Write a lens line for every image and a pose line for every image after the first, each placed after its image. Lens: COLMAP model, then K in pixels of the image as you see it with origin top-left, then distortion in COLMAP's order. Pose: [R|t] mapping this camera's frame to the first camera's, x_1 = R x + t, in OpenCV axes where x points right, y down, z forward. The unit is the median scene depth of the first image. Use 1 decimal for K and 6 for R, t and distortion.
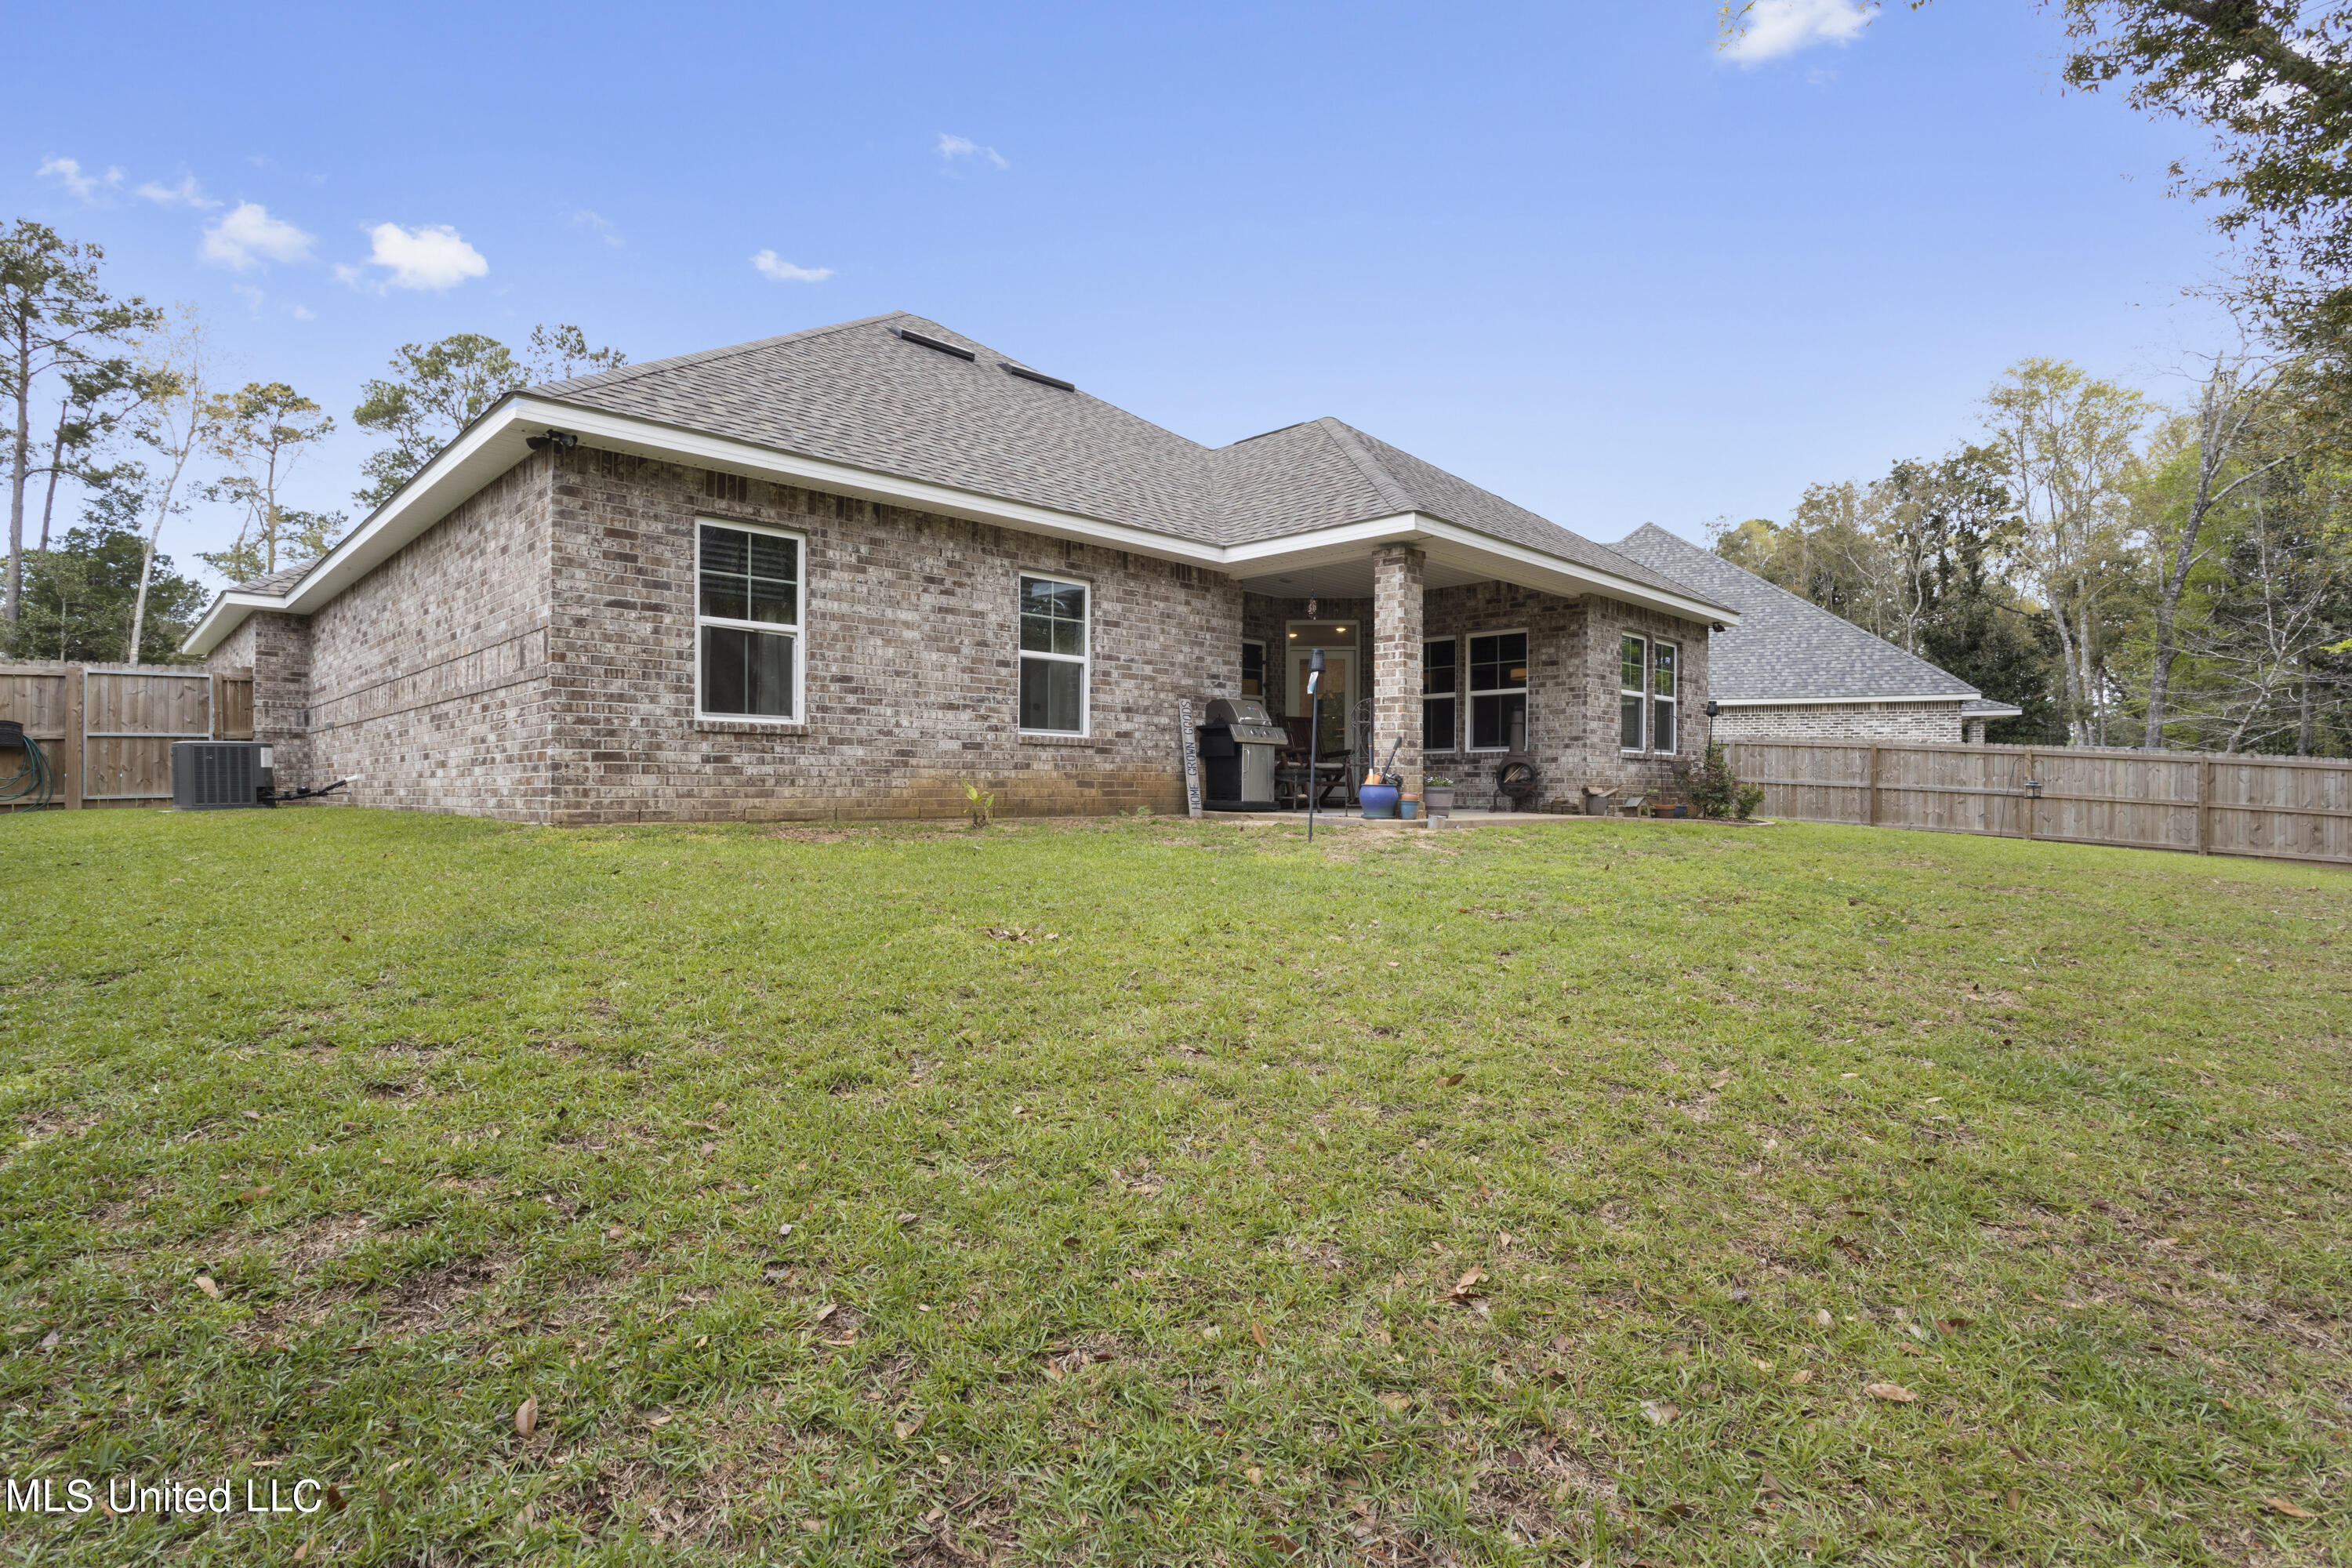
lens RADIAL K [[1142.2, 0, 1172.5], [0, 1142.2, 789.5], [0, 0, 1]] dist [-0.021741, 0.006256]
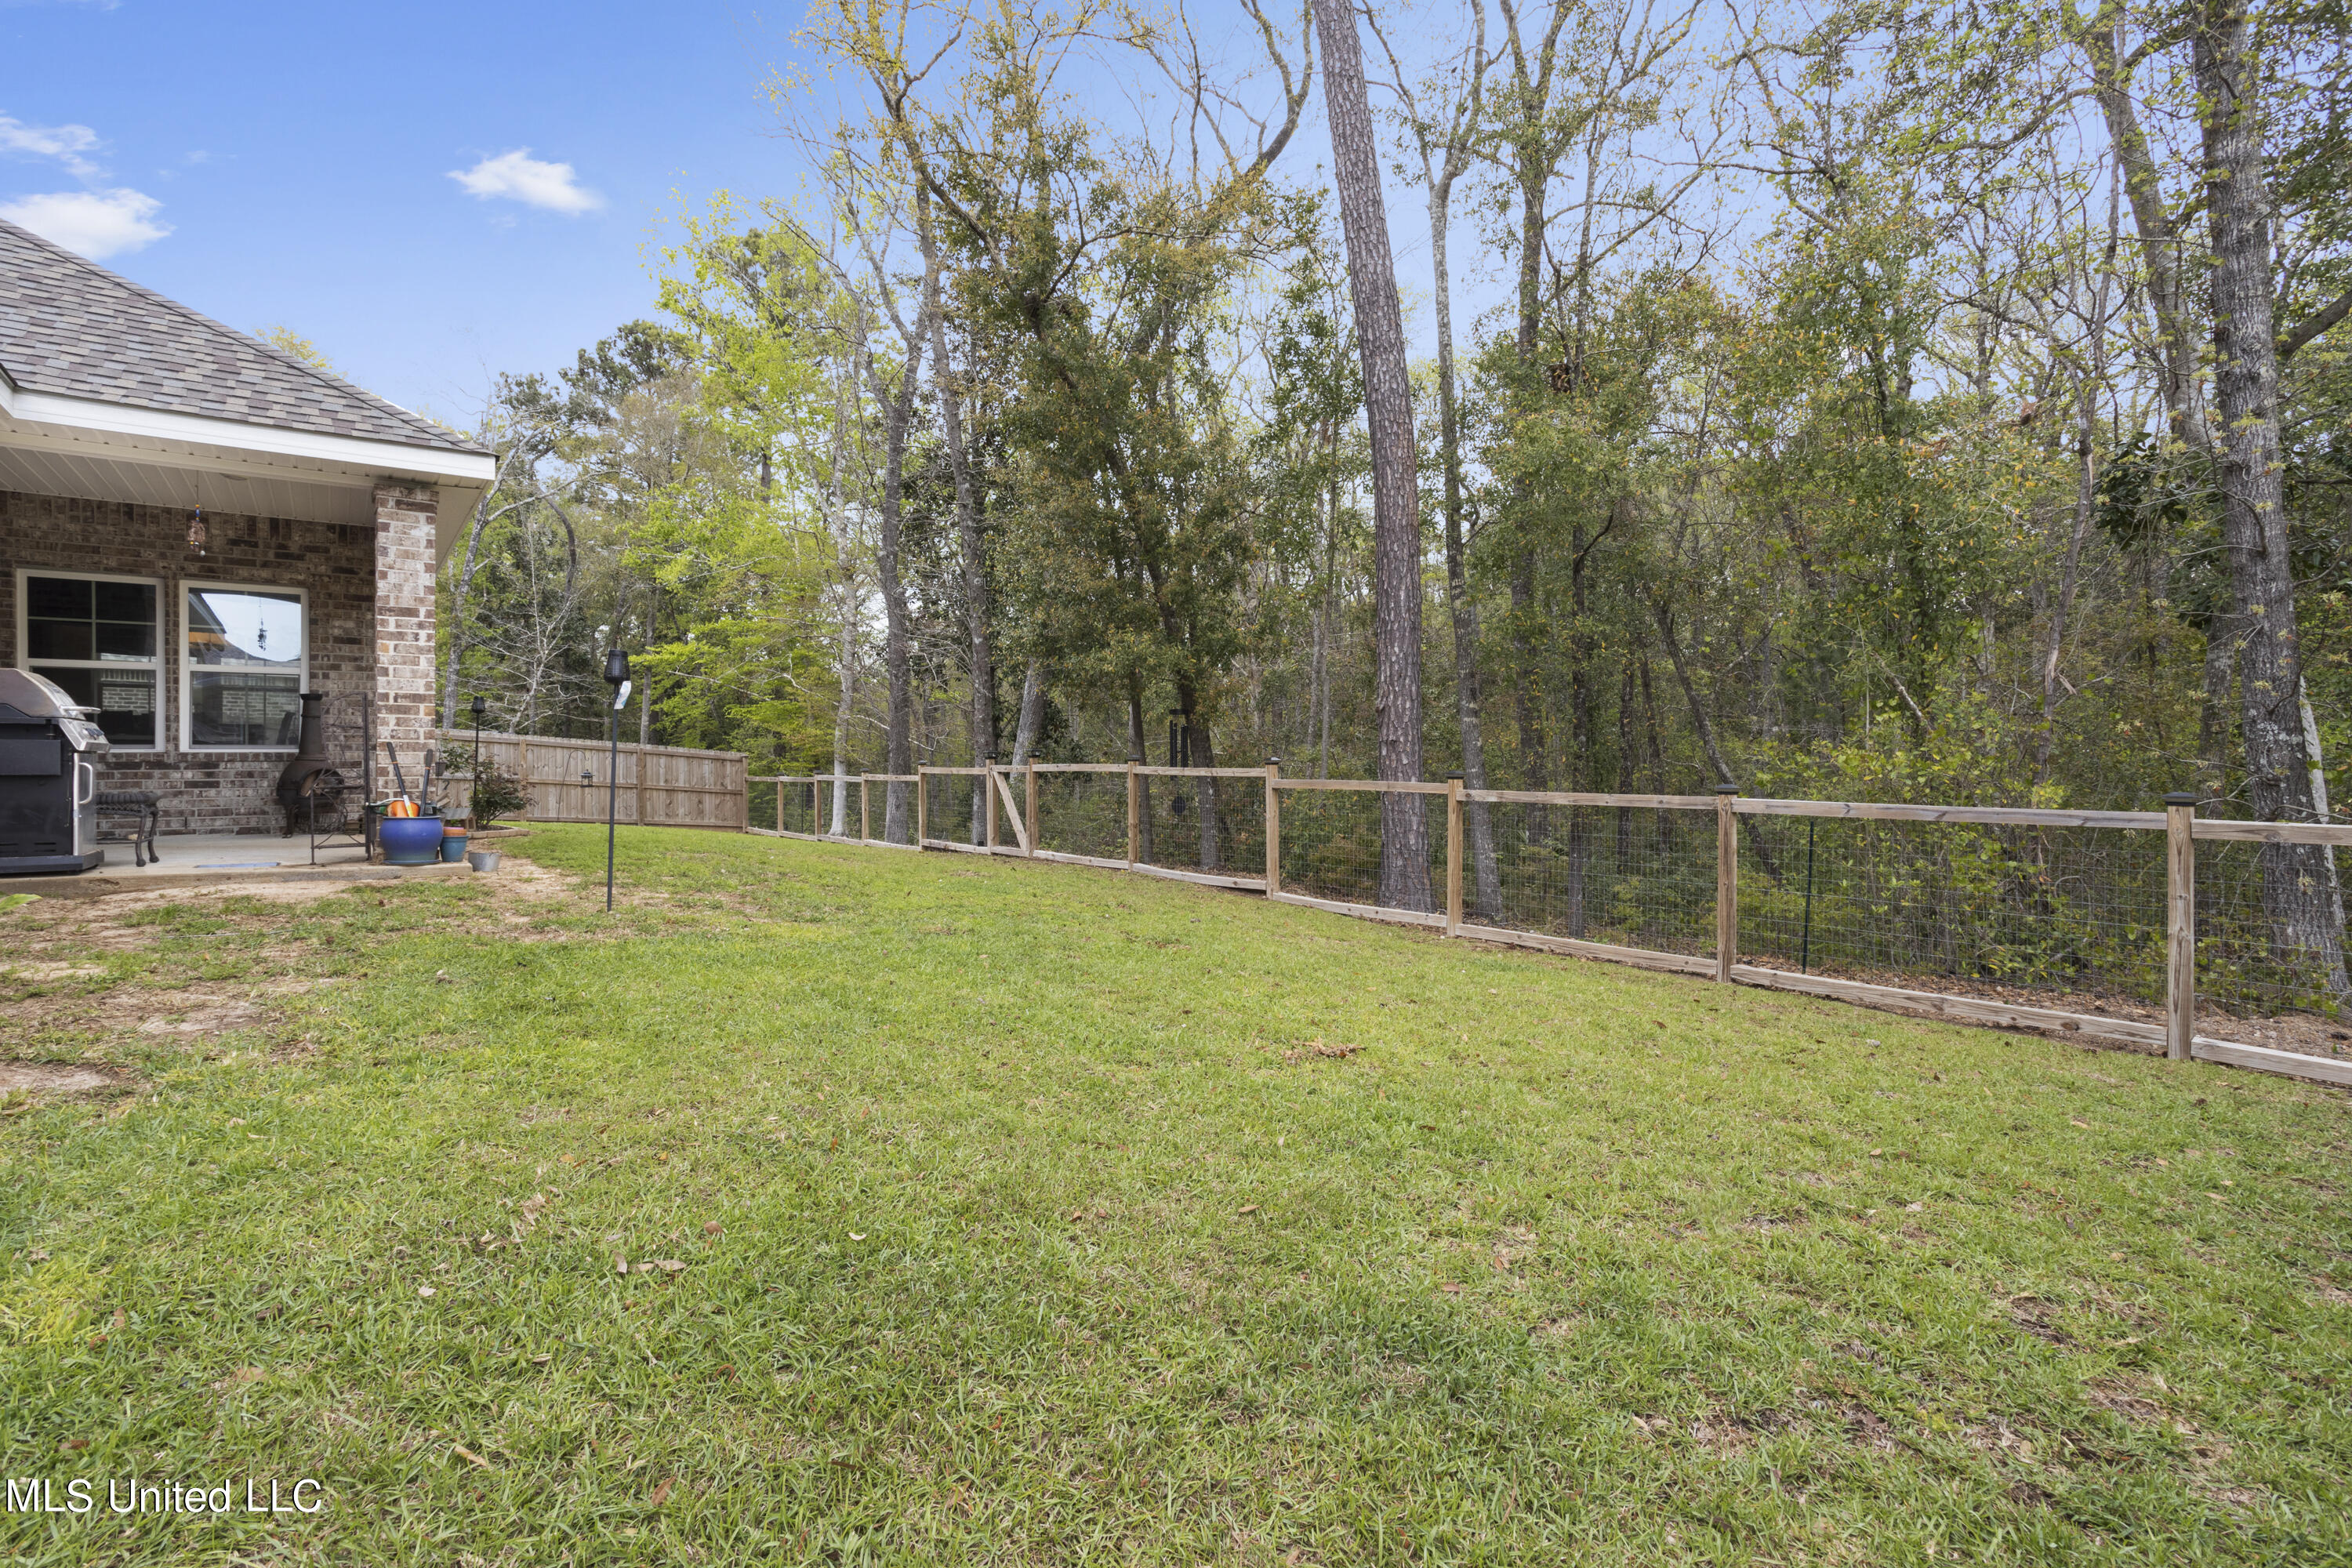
lens RADIAL K [[1142.2, 0, 1178.3], [0, 1142.2, 775.3], [0, 0, 1]] dist [-0.021741, 0.006256]
pose [[0.181848, -0.018211, 0.983158, -0.318726], [0.001638, 0.999833, 0.018217, -0.031167], [-0.983325, -0.001702, 0.181847, 0.292470]]
